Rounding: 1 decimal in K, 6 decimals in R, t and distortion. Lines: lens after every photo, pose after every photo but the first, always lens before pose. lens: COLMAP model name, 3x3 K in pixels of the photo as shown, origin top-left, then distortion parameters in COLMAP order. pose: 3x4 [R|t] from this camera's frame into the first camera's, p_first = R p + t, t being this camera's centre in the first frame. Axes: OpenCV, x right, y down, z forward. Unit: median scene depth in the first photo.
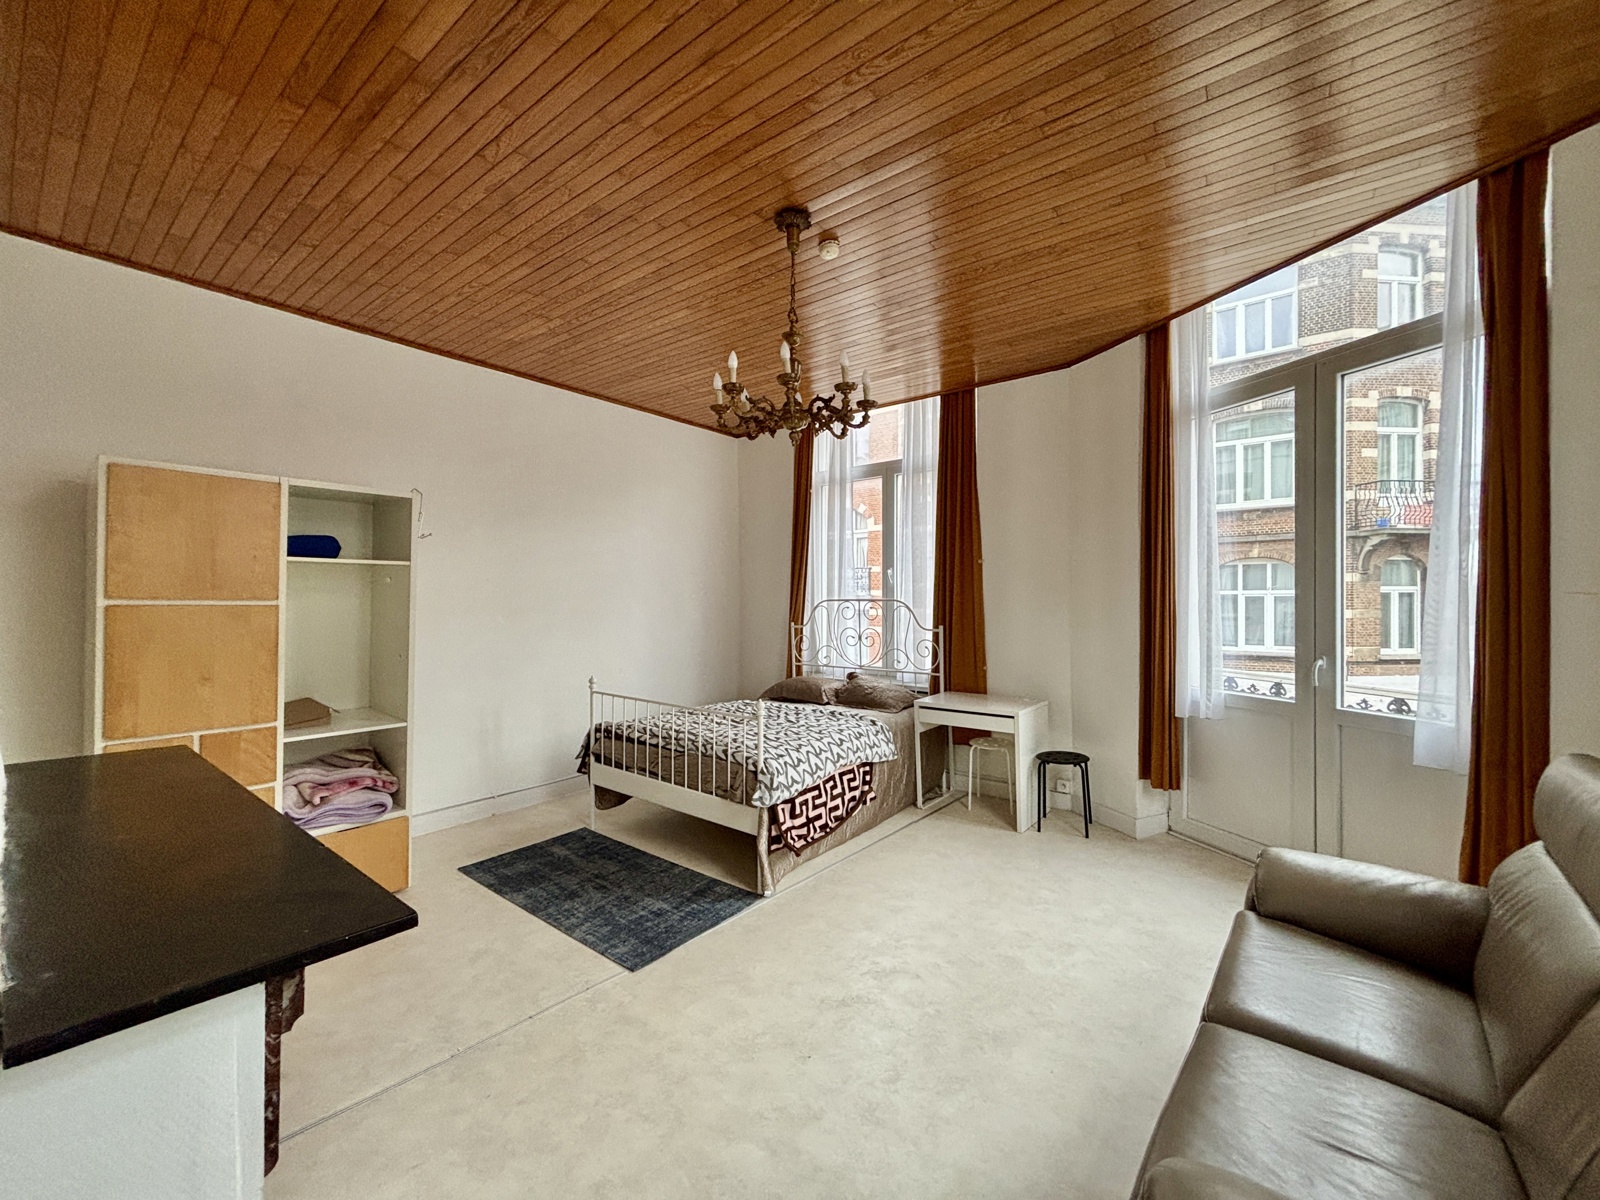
lens RADIAL K [[649.1, 0, 788.7], [0, 649.1, 593.2], [0, 0, 1]] dist [0.002299, 0.000243]
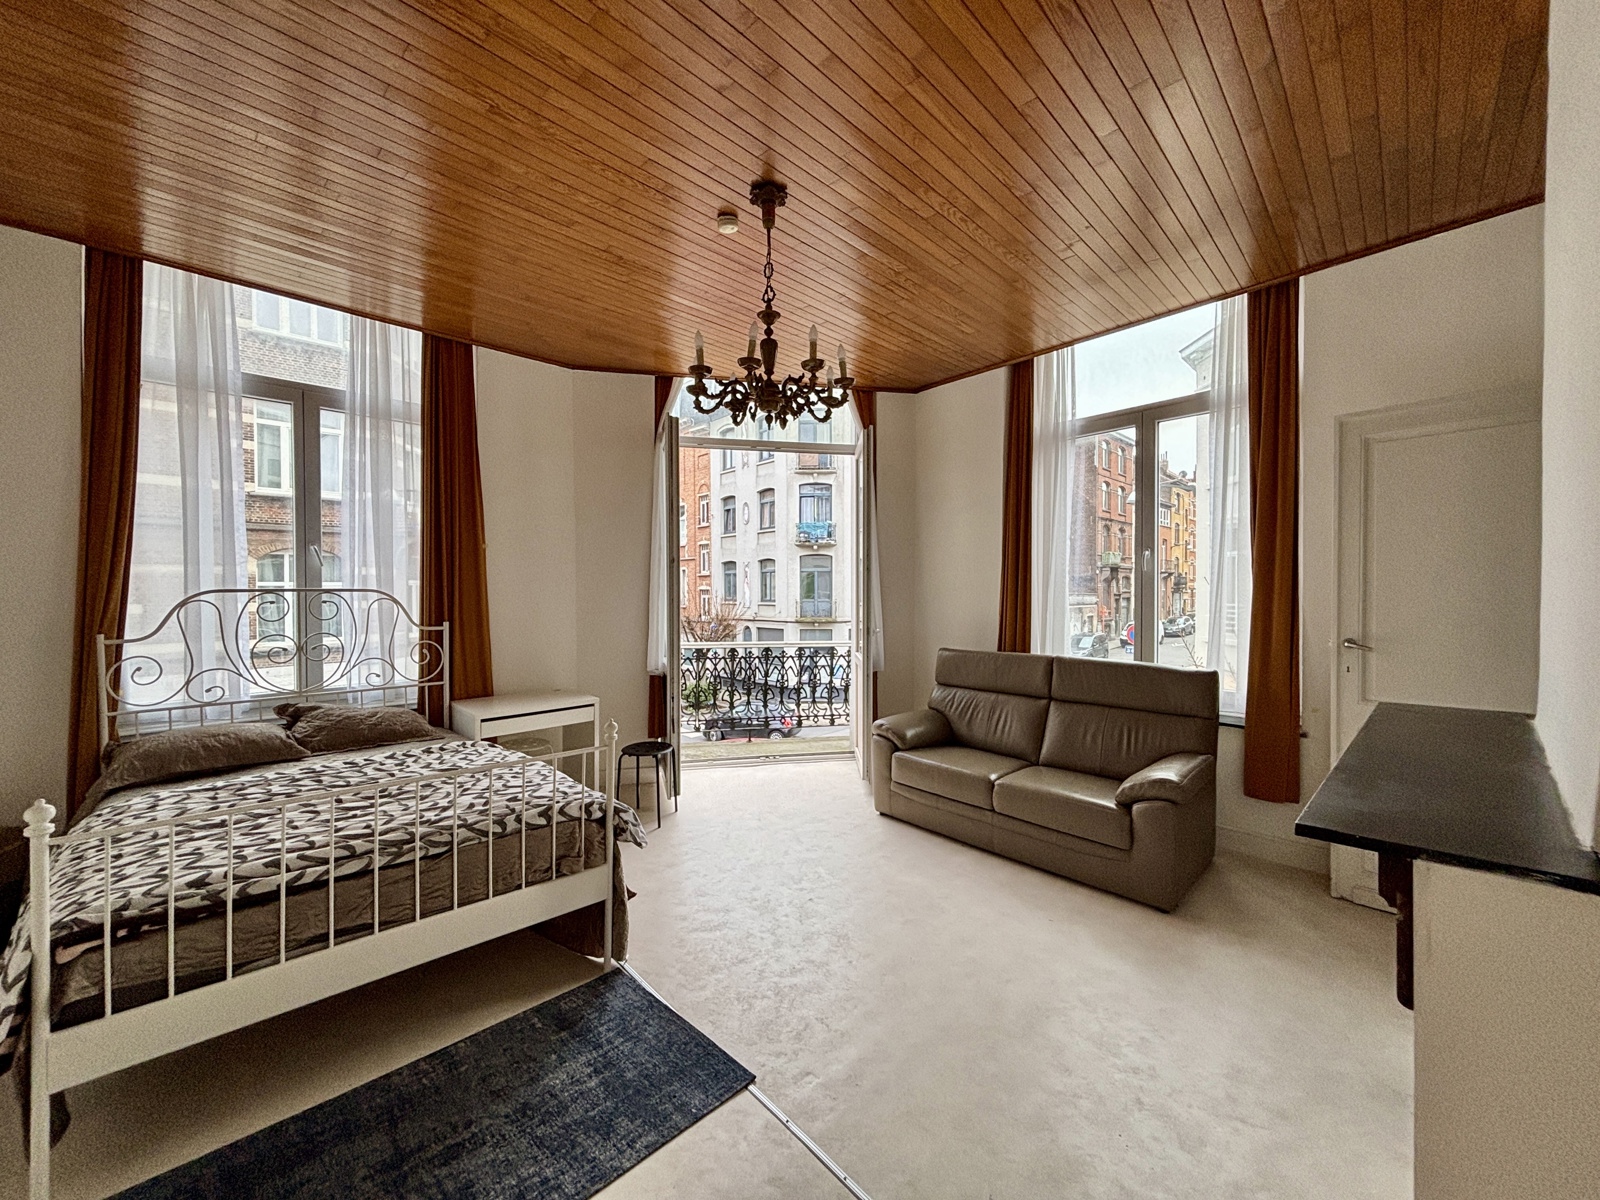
lens RADIAL K [[649.1, 0, 792.1], [0, 649.1, 607.3], [0, 0, 1]] dist [0.002299, 0.000243]
pose [[0.109766, -0.022043, 0.993713, -0.470734], [-0.011426, 0.999660, 0.023437, 0.006427], [-0.993892, -0.013927, 0.109477, 0.425946]]
